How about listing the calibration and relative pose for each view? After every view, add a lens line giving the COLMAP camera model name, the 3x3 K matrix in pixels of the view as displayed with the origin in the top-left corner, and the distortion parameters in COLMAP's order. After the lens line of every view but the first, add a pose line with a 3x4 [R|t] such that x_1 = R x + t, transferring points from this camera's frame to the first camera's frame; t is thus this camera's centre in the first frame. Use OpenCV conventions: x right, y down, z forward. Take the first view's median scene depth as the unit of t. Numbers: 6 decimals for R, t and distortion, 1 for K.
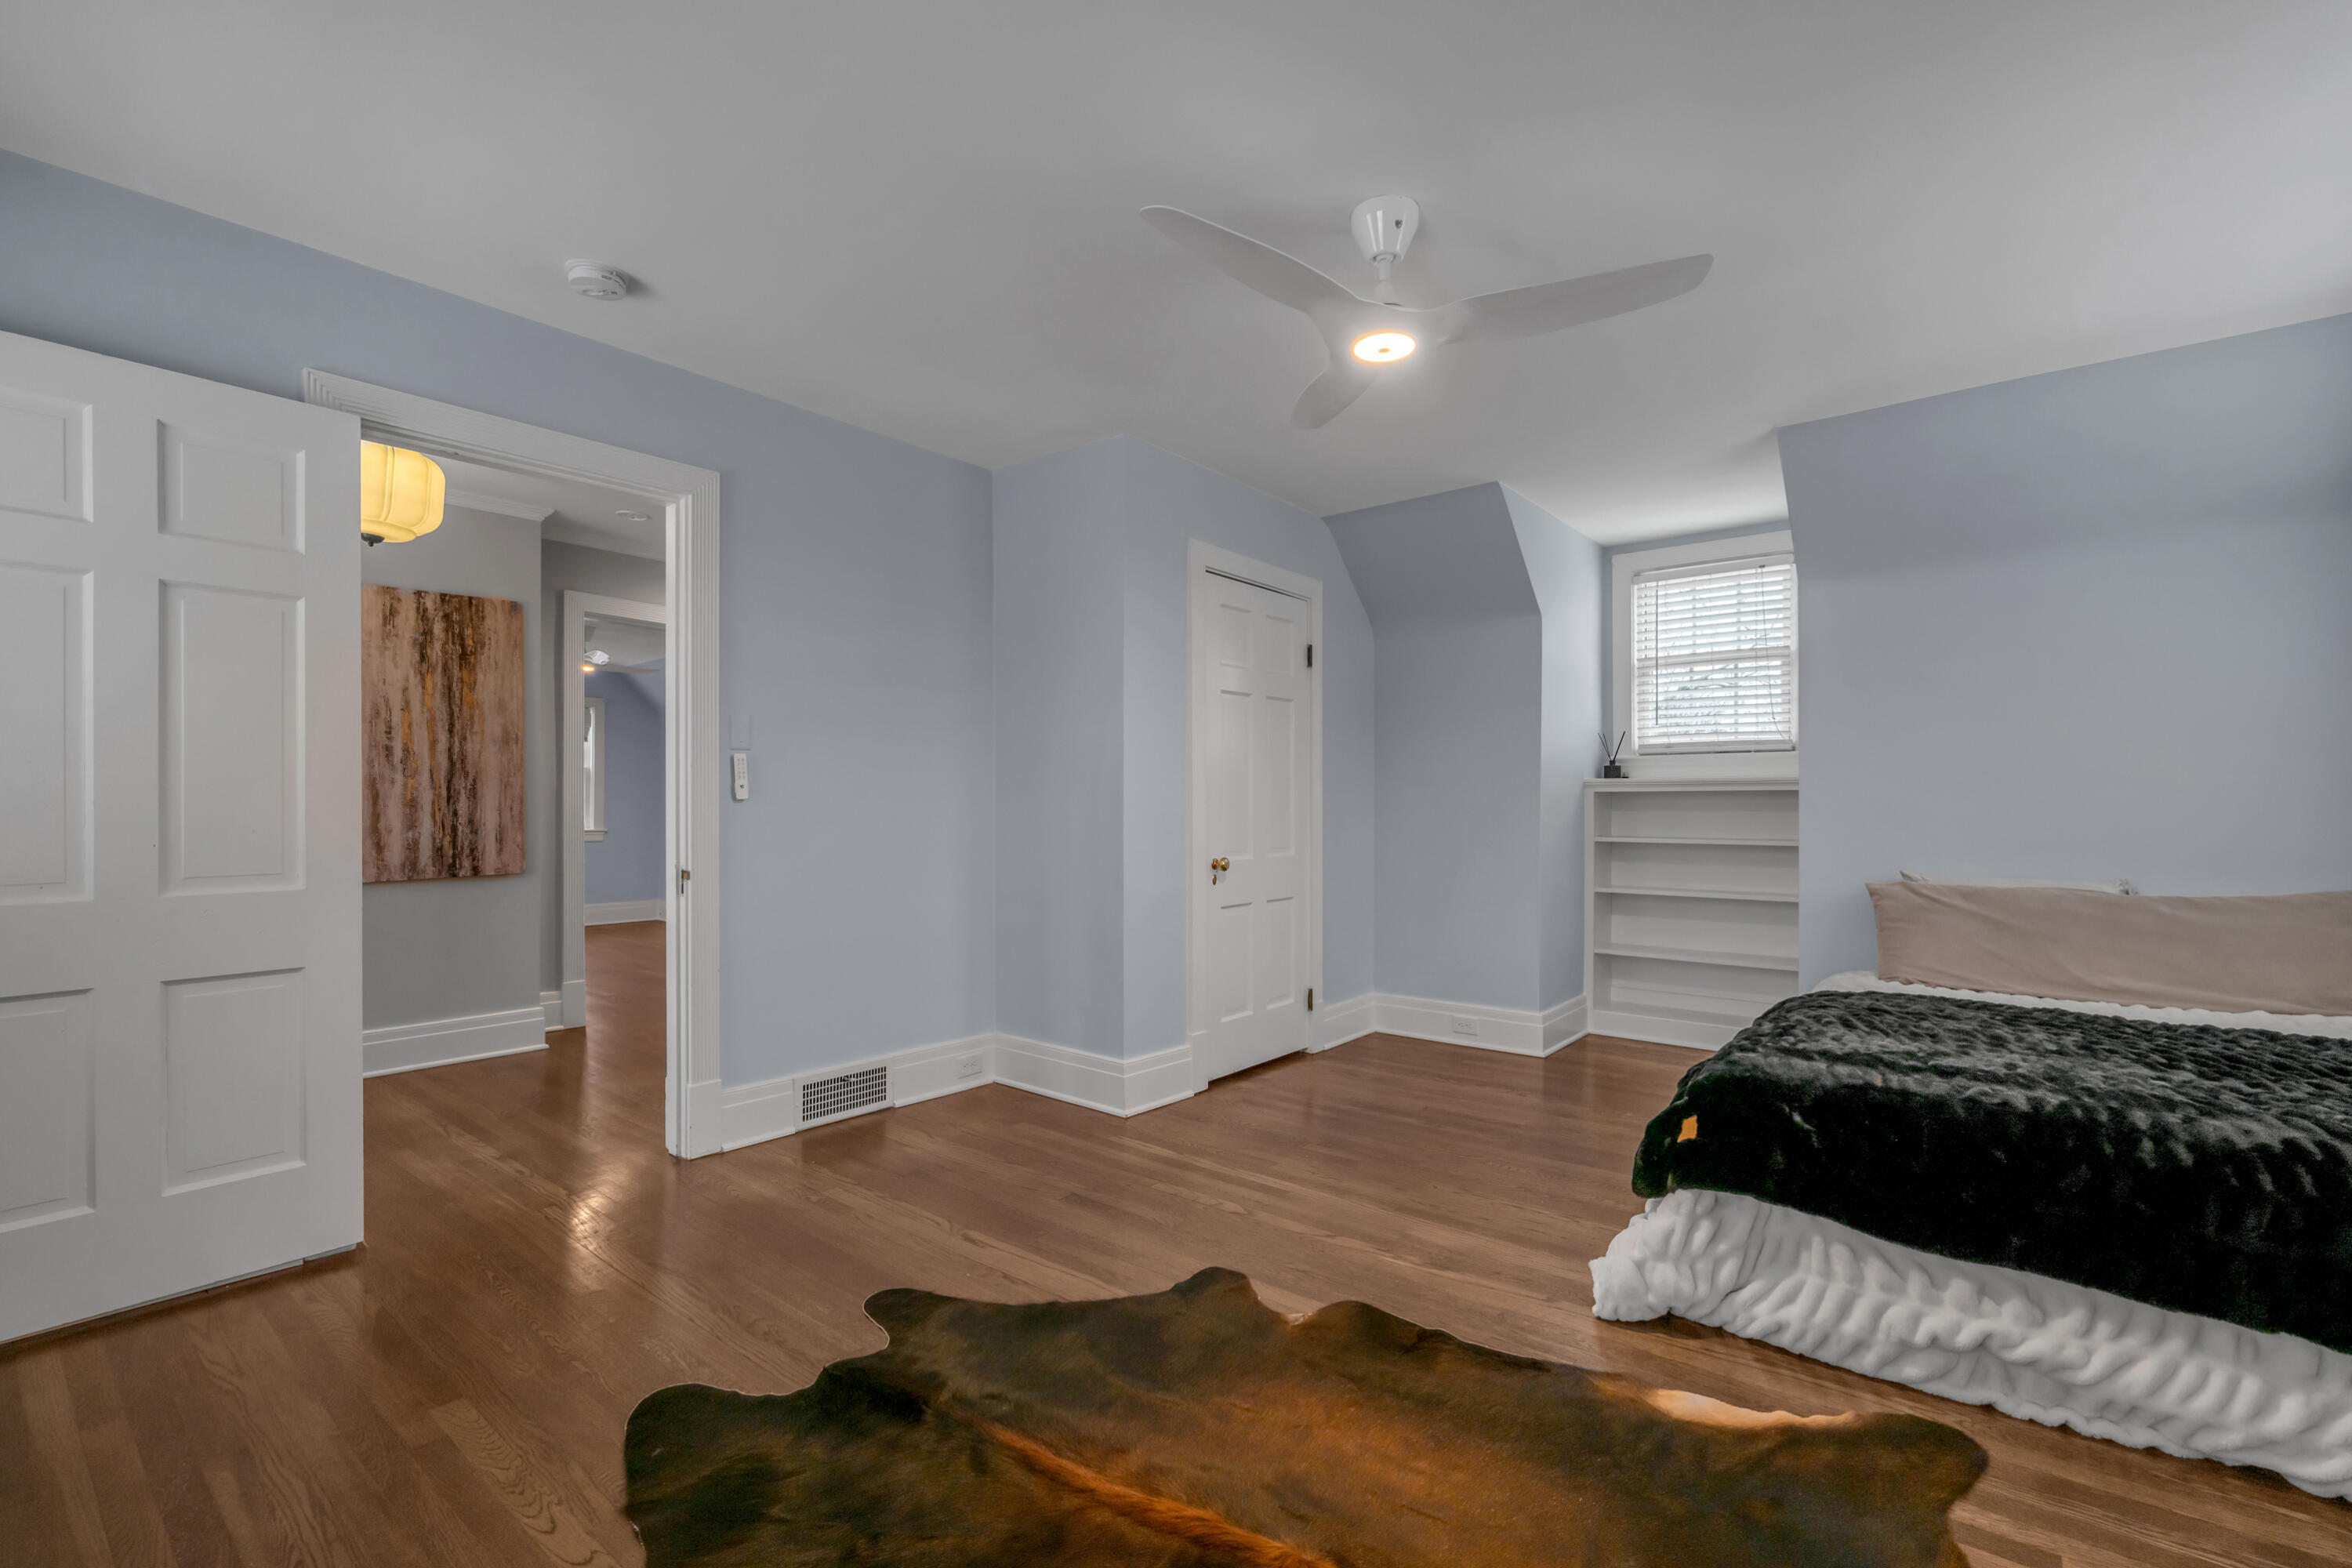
lens RADIAL K [[968.0, 0, 1218.6], [0, 968.0, 795.8], [0, 0, 1]] dist [-0.000042, 0.000291]
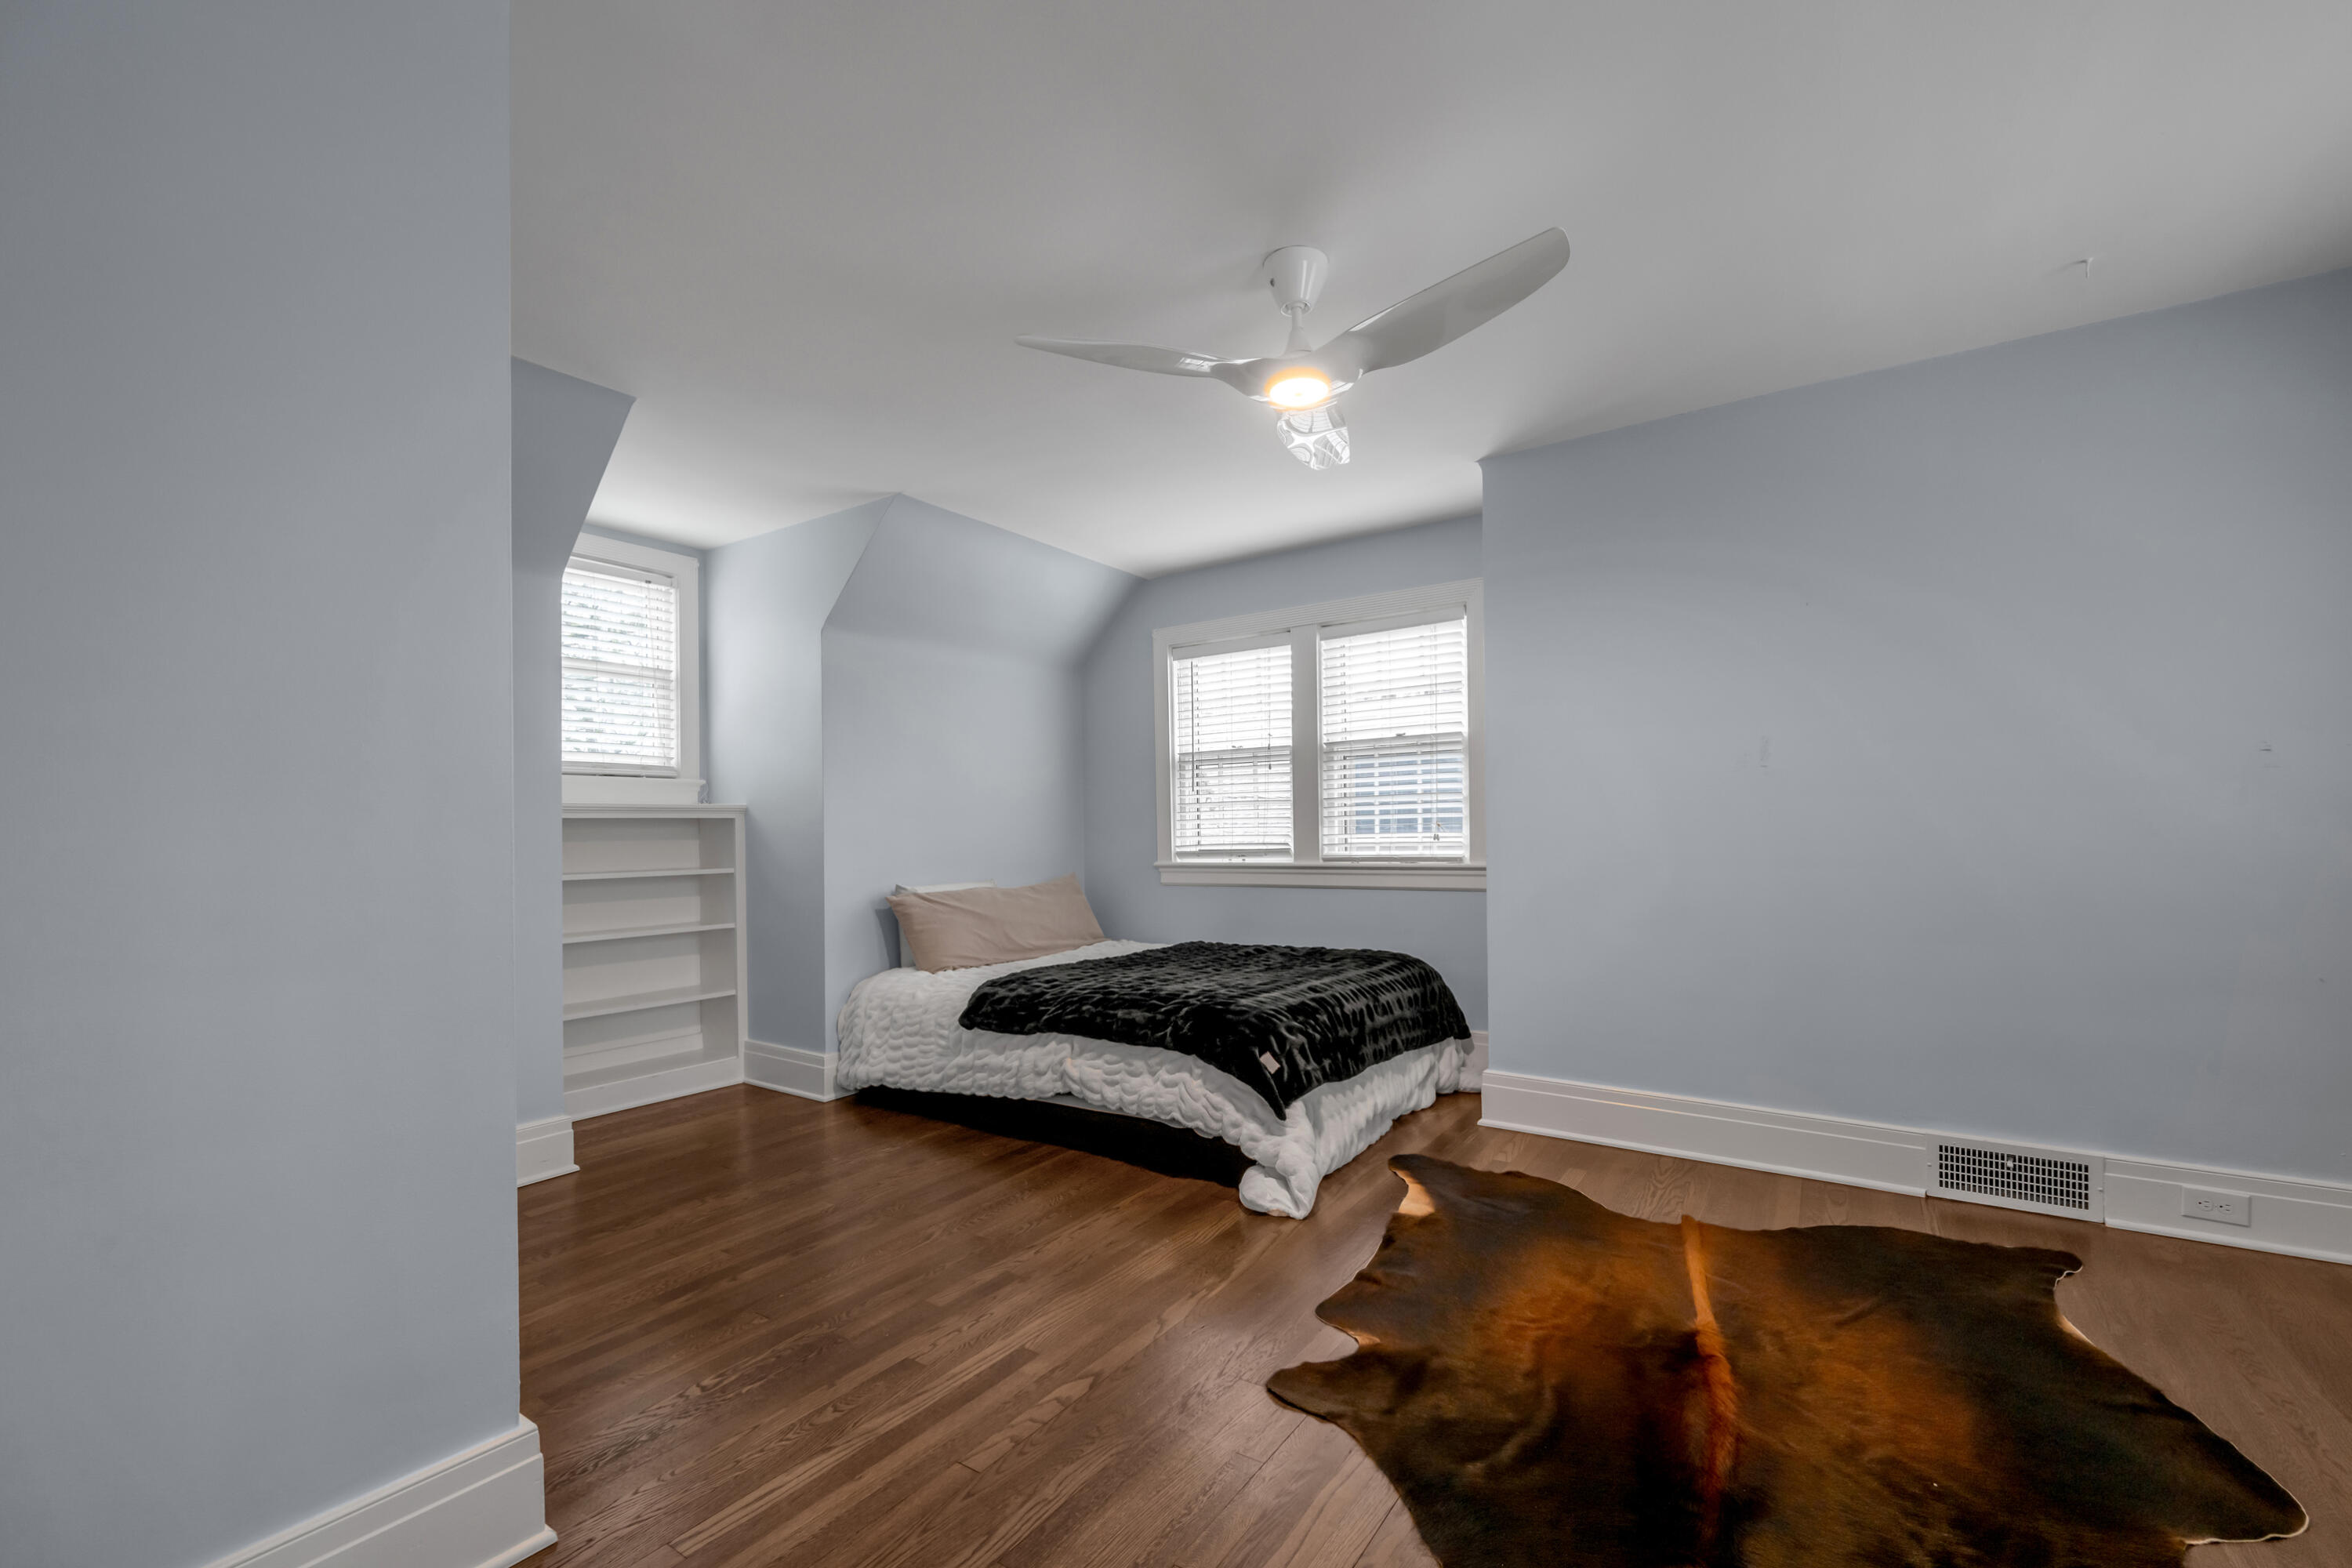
lens RADIAL K [[967.1, 0, 1156.6], [0, 967.1, 831.2], [0, 0, 1]] dist [-0.001393, 0.000005]
pose [[-0.031196, -0.005675, 0.999497, -0.649388], [-0.005566, 0.999969, 0.005504, -0.000627], [-0.999498, -0.005392, -0.031227, 0.872651]]
